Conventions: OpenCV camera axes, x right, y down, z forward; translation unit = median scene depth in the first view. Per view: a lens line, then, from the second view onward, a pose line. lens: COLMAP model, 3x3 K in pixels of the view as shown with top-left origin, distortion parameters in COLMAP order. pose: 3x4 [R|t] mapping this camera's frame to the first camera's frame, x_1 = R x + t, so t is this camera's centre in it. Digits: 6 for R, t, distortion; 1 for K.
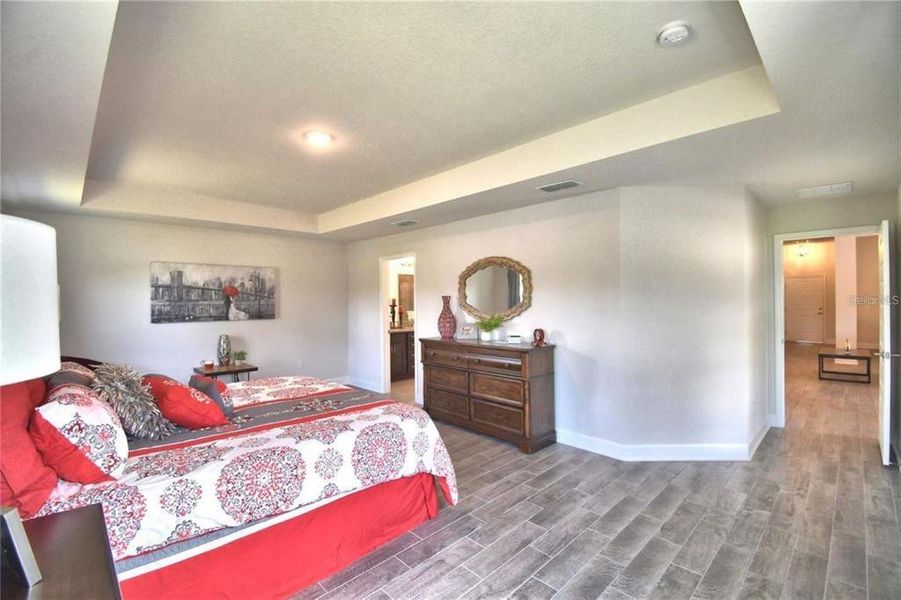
lens RADIAL K [[399.4, 0, 448.2], [0, 399.4, 300.3], [0, 0, 1]] dist [0.018432, -0.026001]
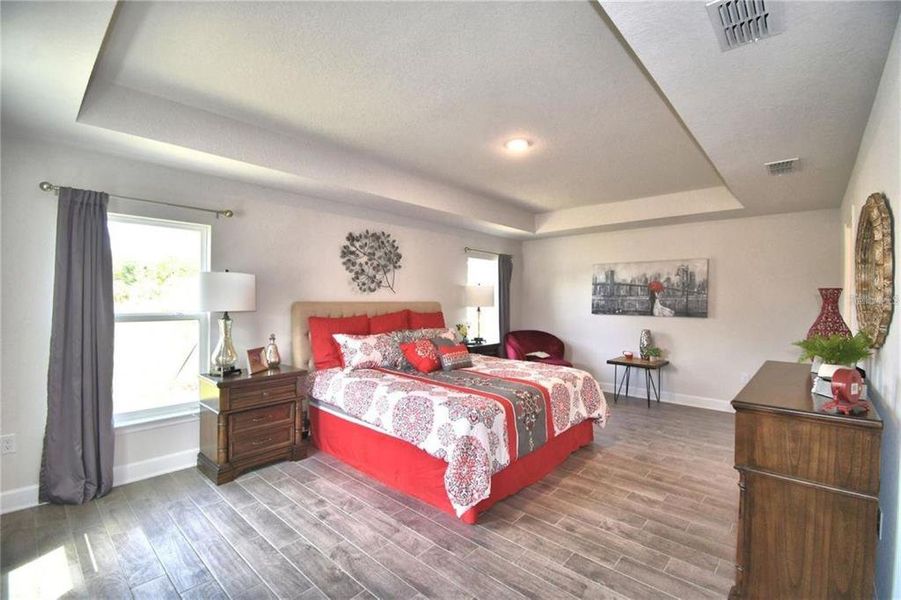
lens RADIAL K [[399.4, 0, 448.2], [0, 399.4, 300.3], [0, 0, 1]] dist [0.018432, -0.026001]
pose [[0.047049, 0.012813, -0.998810, 0.462245], [-0.006697, 0.999899, 0.012512, 0.002044], [0.998870, 0.006101, 0.047130, 0.464264]]
